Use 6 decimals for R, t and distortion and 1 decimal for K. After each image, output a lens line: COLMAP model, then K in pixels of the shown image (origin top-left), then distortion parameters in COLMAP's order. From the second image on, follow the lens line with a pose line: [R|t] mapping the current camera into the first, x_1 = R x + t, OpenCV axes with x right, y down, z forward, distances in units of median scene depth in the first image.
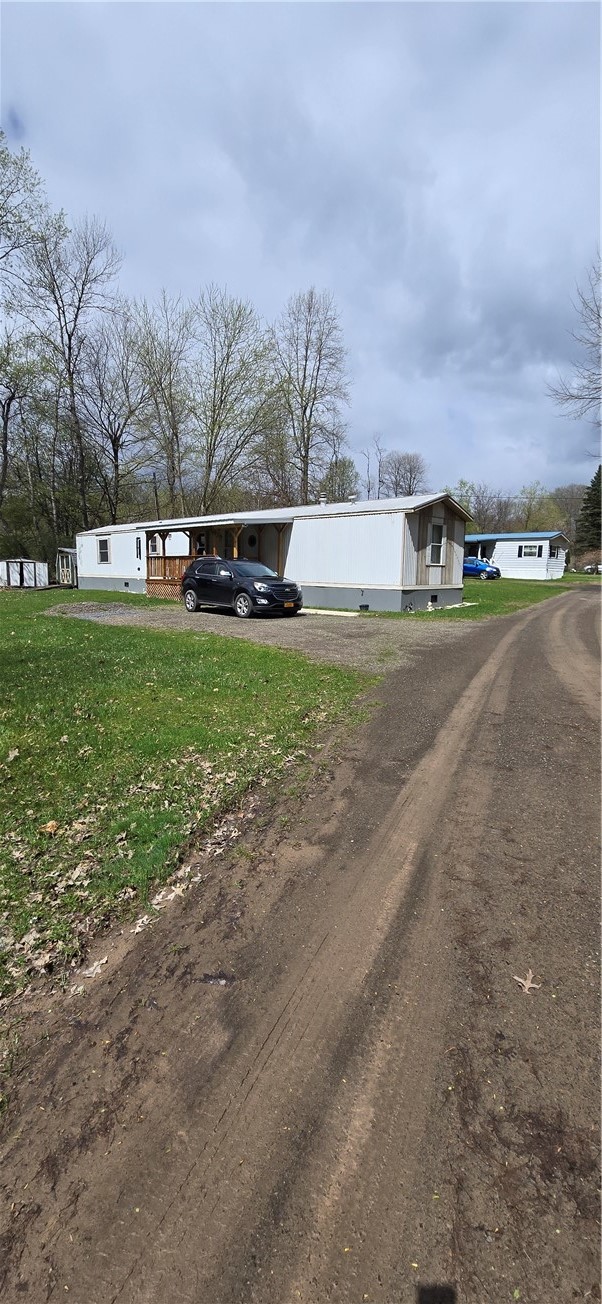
lens RADIAL K [[526.1, 0, 299.0], [0, 526.1, 650.9], [0, 0, 1]] dist [-0.005895, -0.000204]
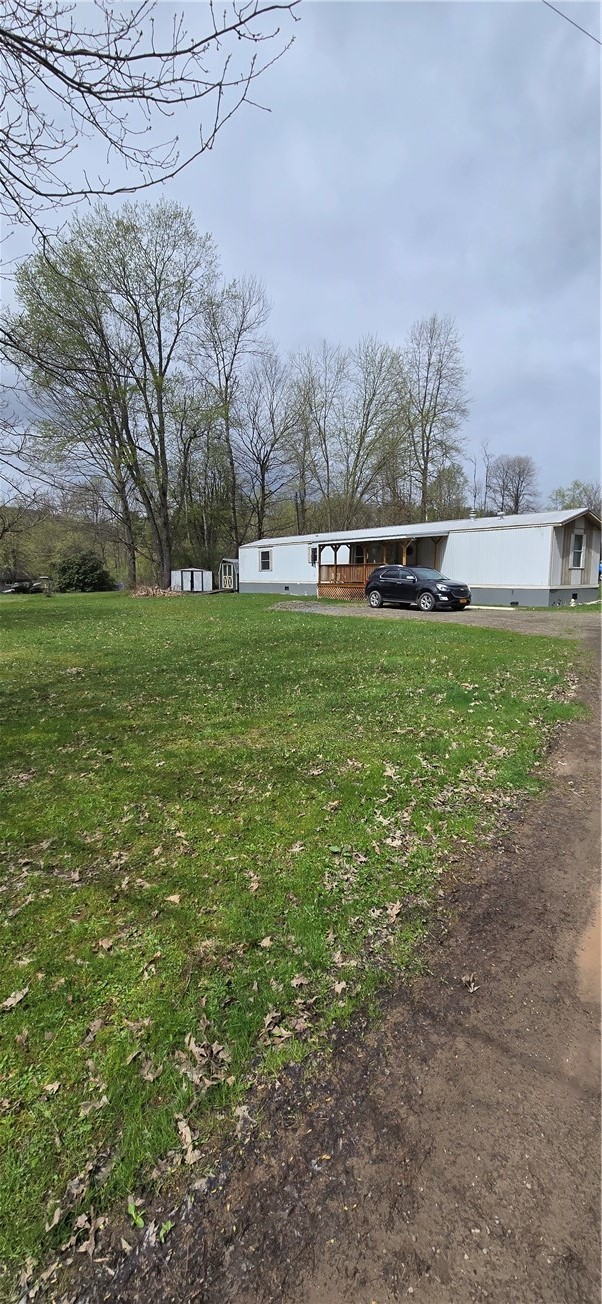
lens RADIAL K [[526.1, 0, 301.0], [0, 526.1, 652.0], [0, 0, 1]] dist [0.002378, 0.000086]
pose [[0.987508, 0.008681, -0.157333, -0.096244], [-0.009811, 0.999931, -0.006406, 0.023225], [0.157266, 0.007870, 0.987525, -0.159190]]
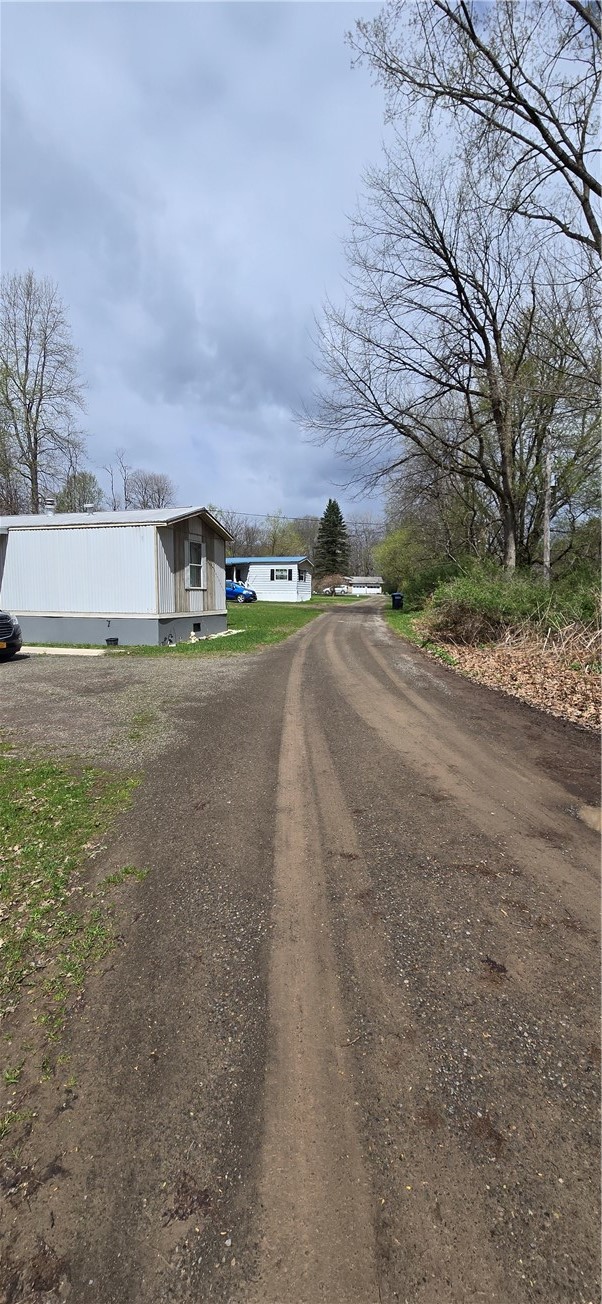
lens RADIAL K [[526.1, 0, 299.0], [0, 526.1, 650.9], [0, 0, 1]] dist [-0.005895, -0.000204]
pose [[0.898252, -0.054952, 0.436031, 0.016319], [0.073707, 0.996936, -0.026200, -0.014696], [-0.433255, 0.055673, 0.899550, 0.086839]]
